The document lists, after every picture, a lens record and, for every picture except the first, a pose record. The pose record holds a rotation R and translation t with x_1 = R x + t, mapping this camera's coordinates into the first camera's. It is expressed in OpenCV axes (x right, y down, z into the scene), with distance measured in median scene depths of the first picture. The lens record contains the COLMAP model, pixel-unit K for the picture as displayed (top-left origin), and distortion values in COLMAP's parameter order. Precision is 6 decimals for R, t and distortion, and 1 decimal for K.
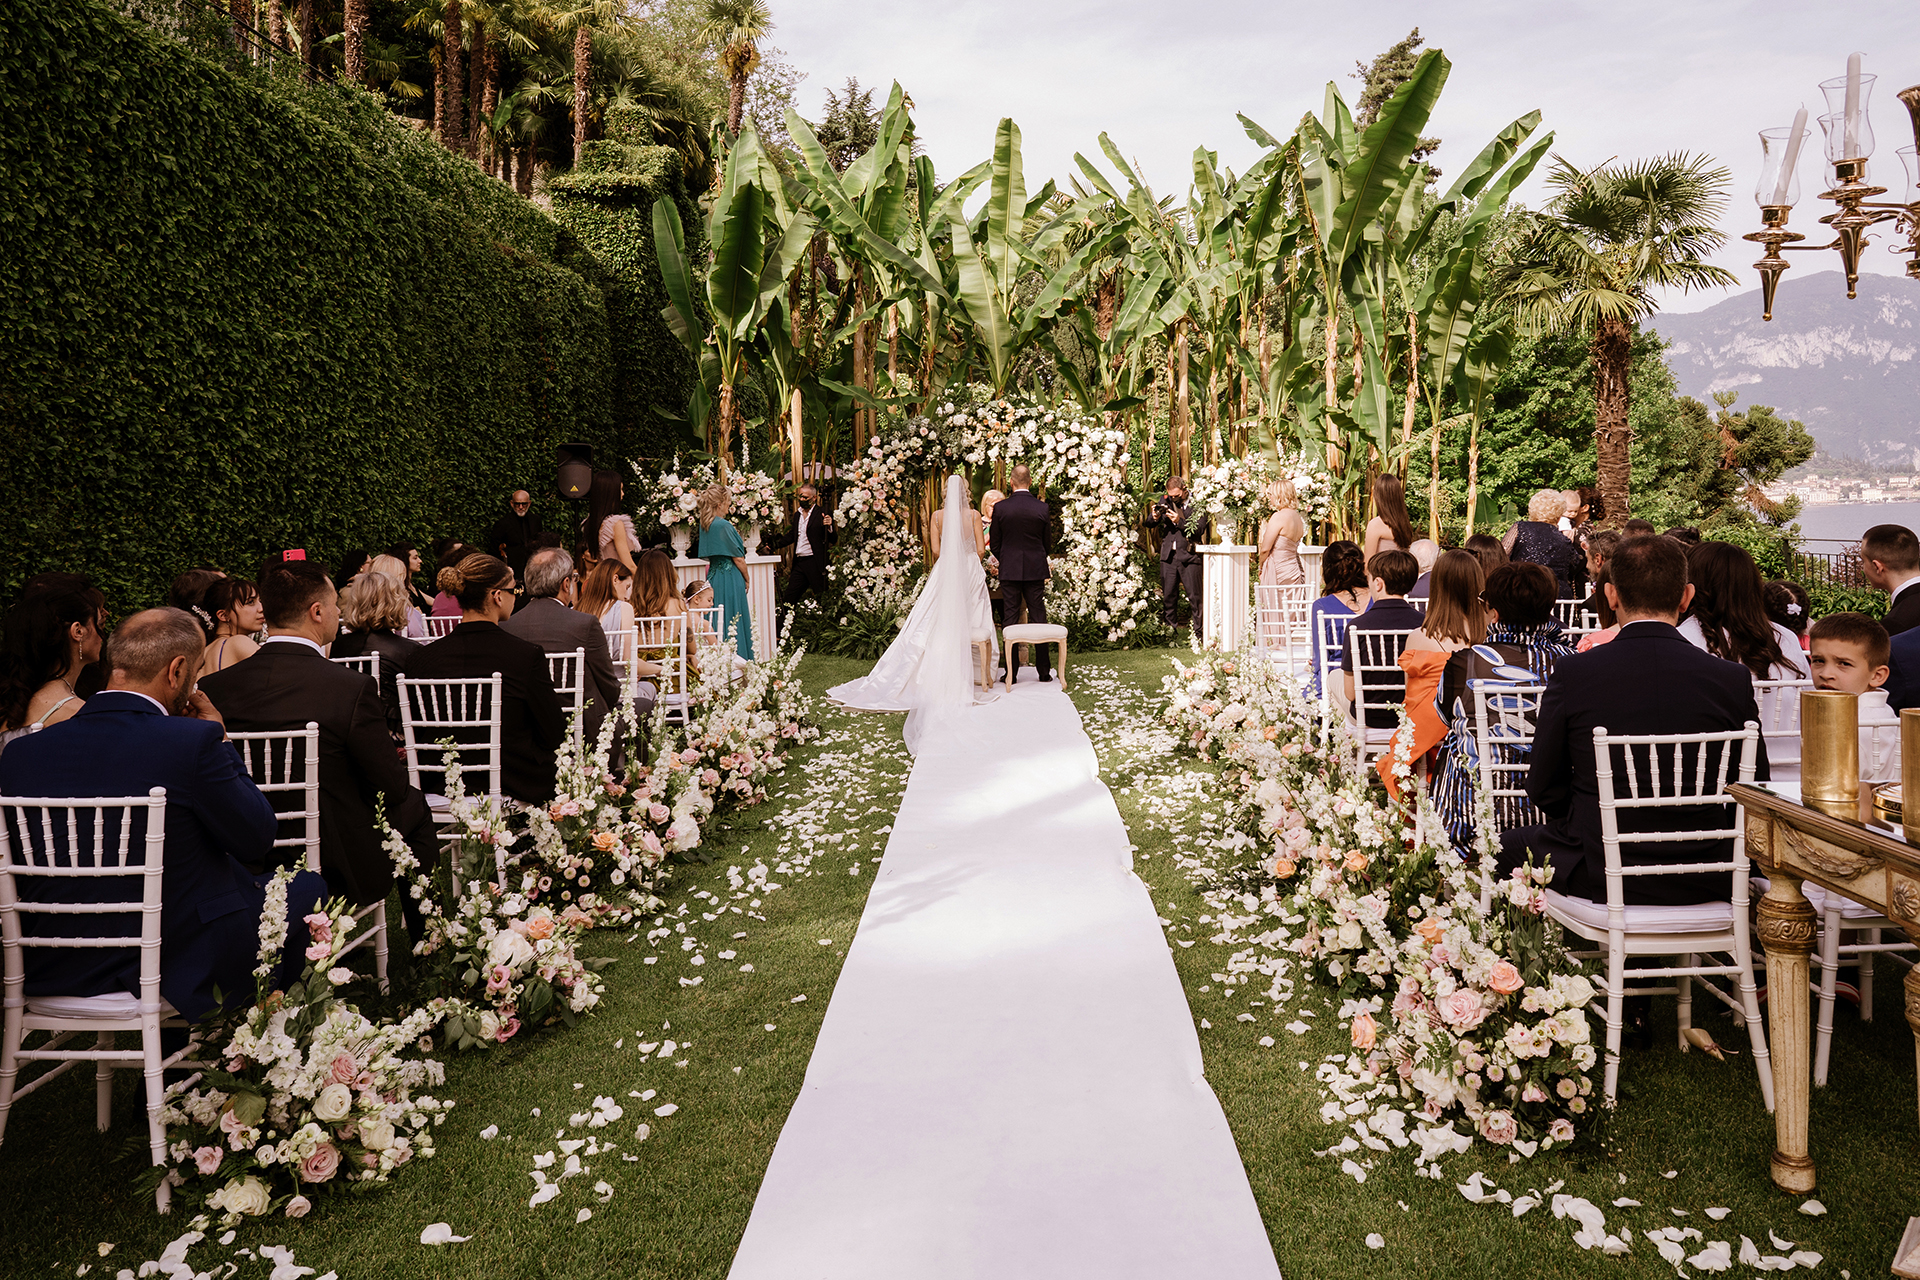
lens RADIAL K [[1376.6, 0, 961.8], [0, 1376.6, 637.0], [0, 0, 1]] dist [-0.036760, 0.008362]
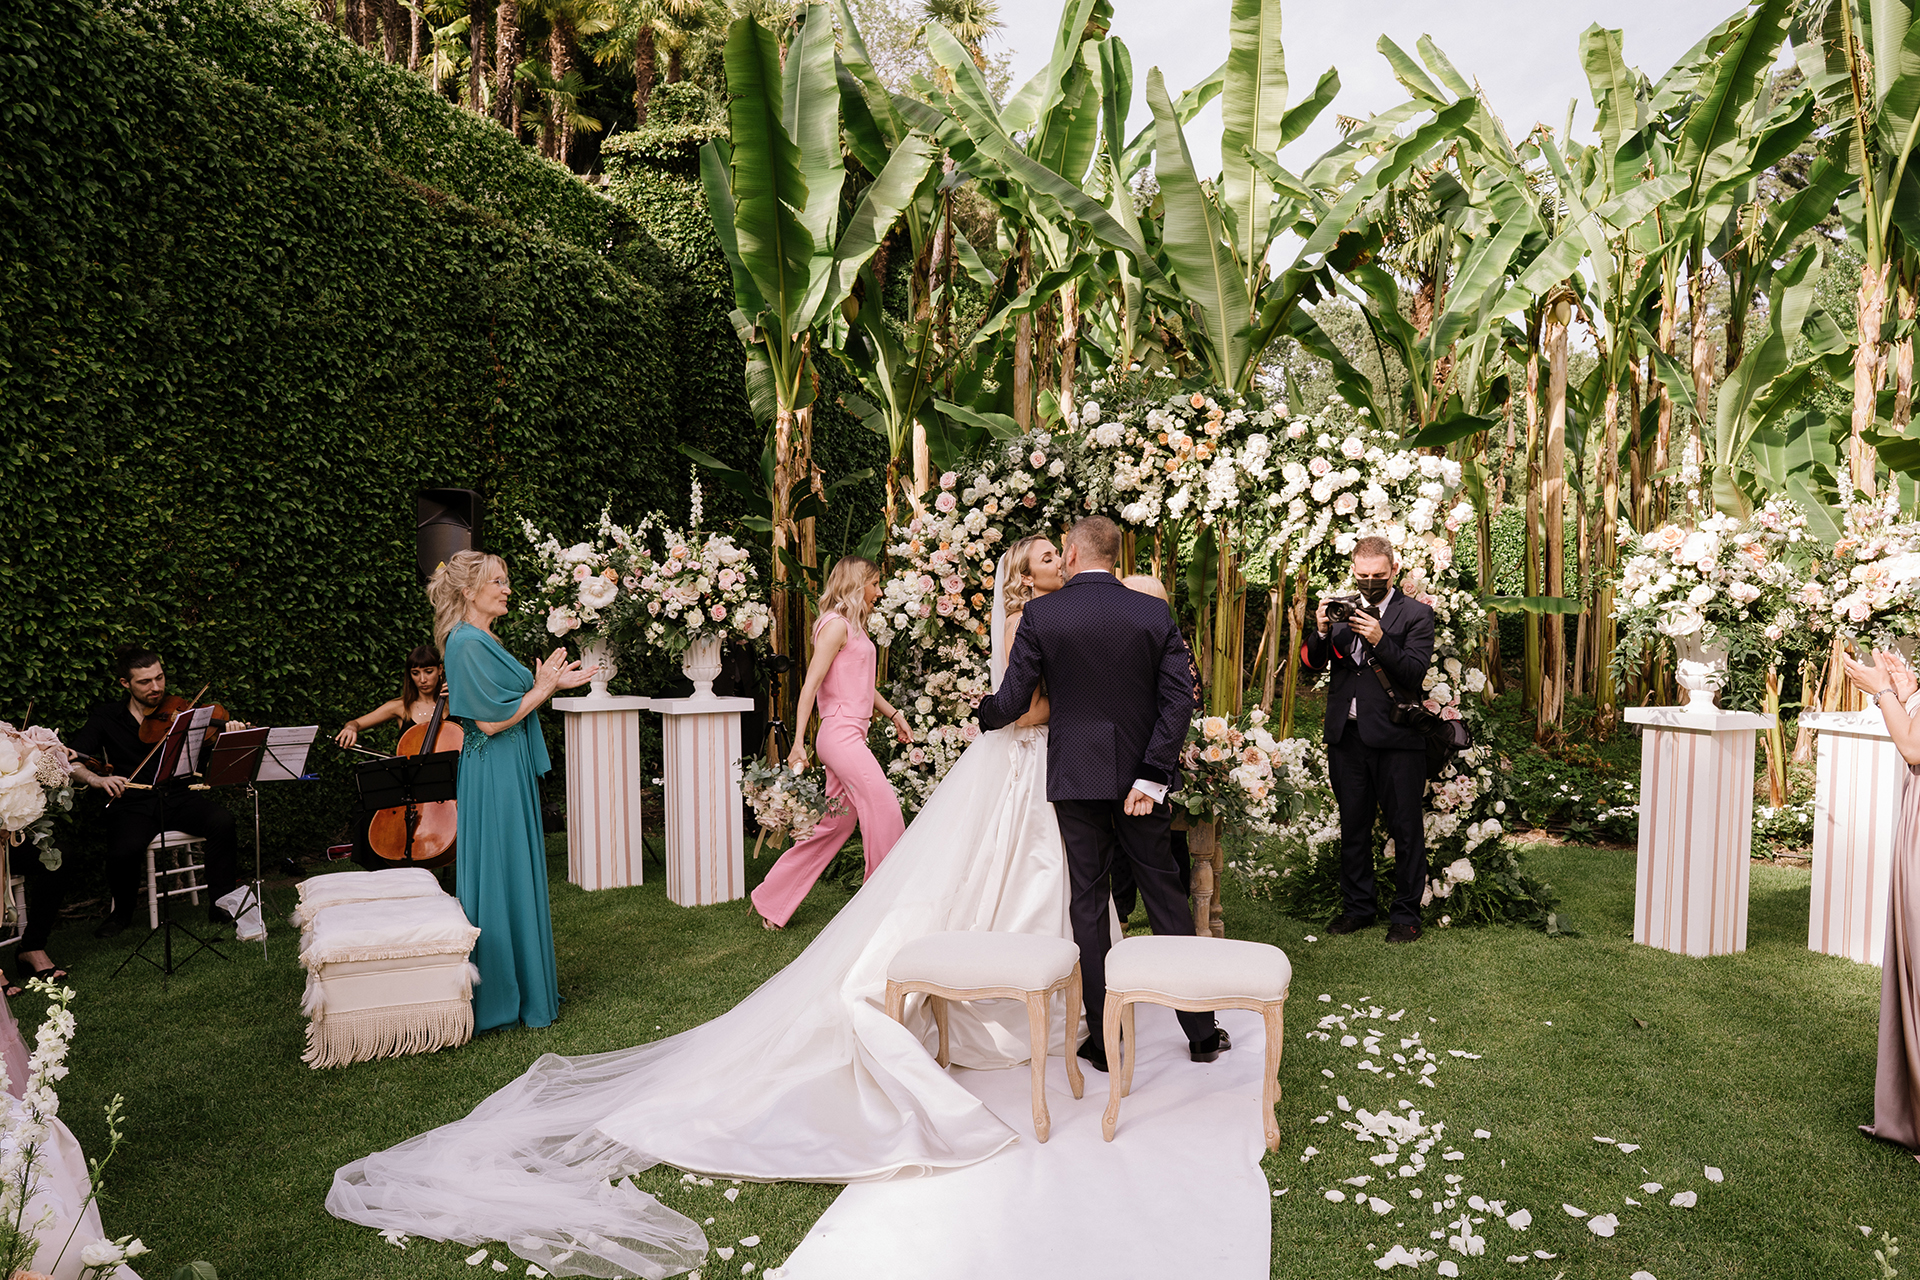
lens RADIAL K [[1376.6, 0, 948.5], [0, 1376.6, 690.5], [0, 0, 1]] dist [-0.036760, 0.008362]
pose [[0.975192, 0.031282, -0.219140, 0.052346], [-0.039564, 0.998655, -0.033503, -0.047585], [0.217798, 0.041342, 0.975118, 0.508904]]
